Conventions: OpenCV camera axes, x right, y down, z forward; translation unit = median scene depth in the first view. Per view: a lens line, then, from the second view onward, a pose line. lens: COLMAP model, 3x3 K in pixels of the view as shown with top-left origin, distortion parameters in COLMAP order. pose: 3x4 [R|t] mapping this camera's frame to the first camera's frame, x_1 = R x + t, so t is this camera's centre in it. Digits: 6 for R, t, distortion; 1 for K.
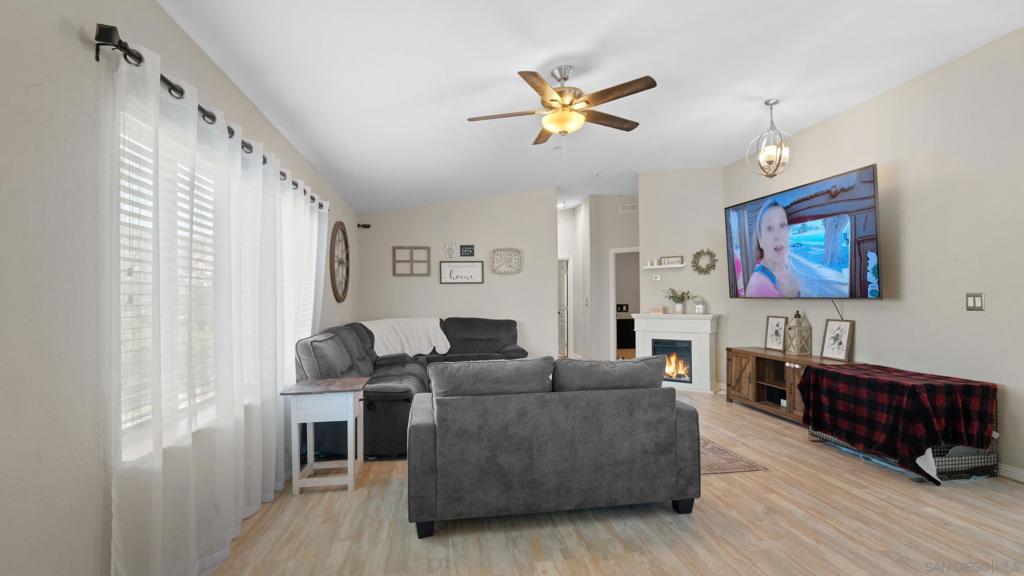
lens RADIAL K [[468.7, 0, 515.8], [0, 468.7, 292.3], [0, 0, 1]] dist [0.003640, 0.001560]
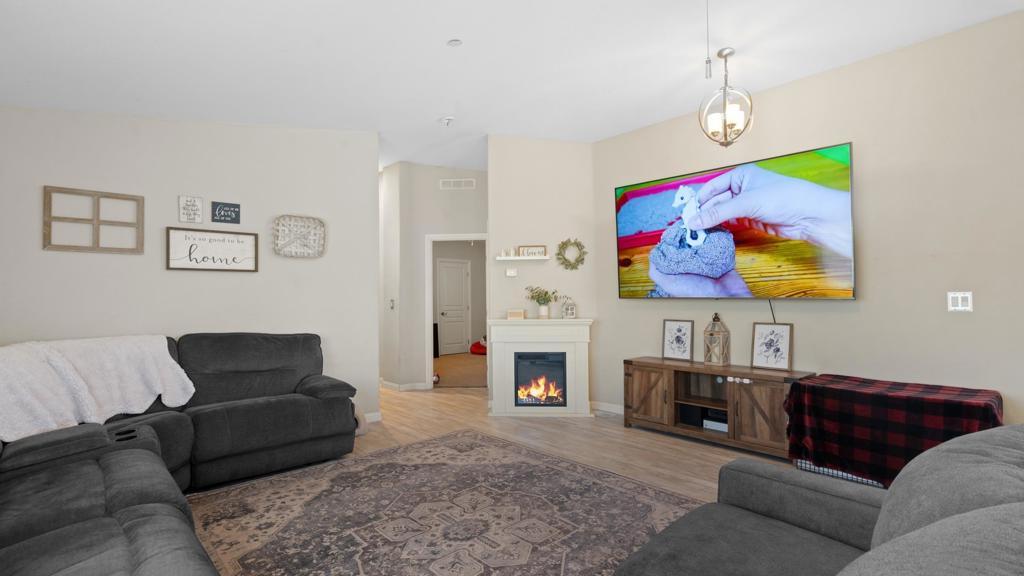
lens RADIAL K [[468.7, 0, 506.0], [0, 468.7, 286.4], [0, 0, 1]] dist [0.003640, 0.001560]
pose [[0.836748, 0.017815, 0.547299, -0.140822], [-0.007778, 0.999757, -0.020650, 0.008918], [-0.547533, 0.013022, 0.836683, 0.380289]]
